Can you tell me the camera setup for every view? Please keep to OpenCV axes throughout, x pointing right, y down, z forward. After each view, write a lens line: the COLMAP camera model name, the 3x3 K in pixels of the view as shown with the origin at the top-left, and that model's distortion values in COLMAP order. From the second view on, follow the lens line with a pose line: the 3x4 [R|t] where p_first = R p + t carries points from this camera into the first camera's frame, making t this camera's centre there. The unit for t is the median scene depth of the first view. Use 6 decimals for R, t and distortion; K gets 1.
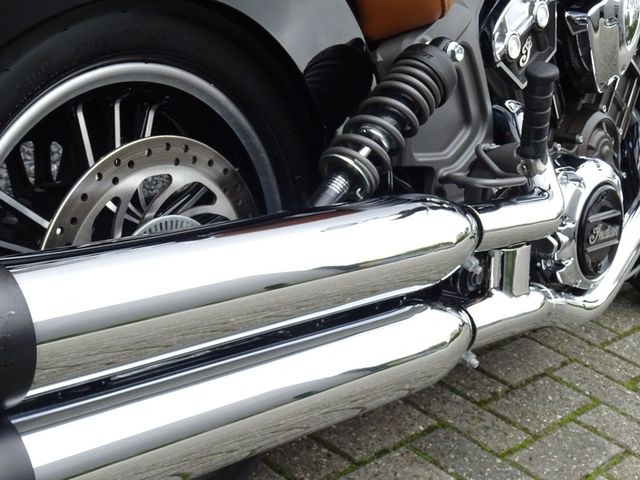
lens RADIAL K [[1042.9, 0, 320.0], [0, 1042.9, 240.0], [0, 0, 1]] dist [0.014583, -0.002960]
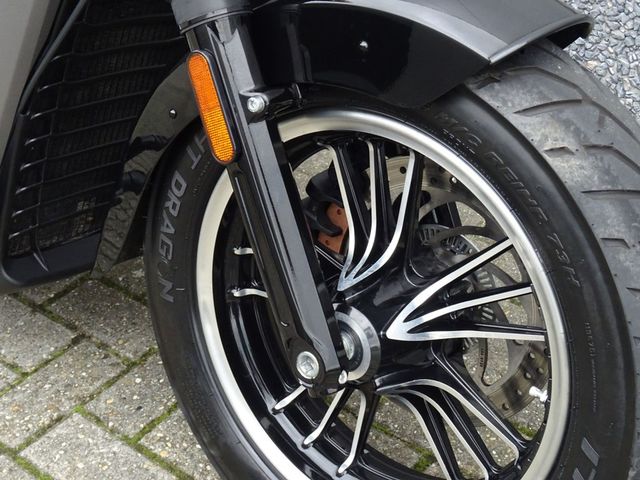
lens RADIAL K [[1042.9, 0, 320.0], [0, 1042.9, 240.0], [0, 0, 1]] dist [0.014583, -0.002960]
pose [[0.034444, 0.397612, -0.916907, 1.398888], [-0.301437, 0.878858, 0.369789, -0.492385], [0.952864, 0.263653, 0.150126, 1.628283]]
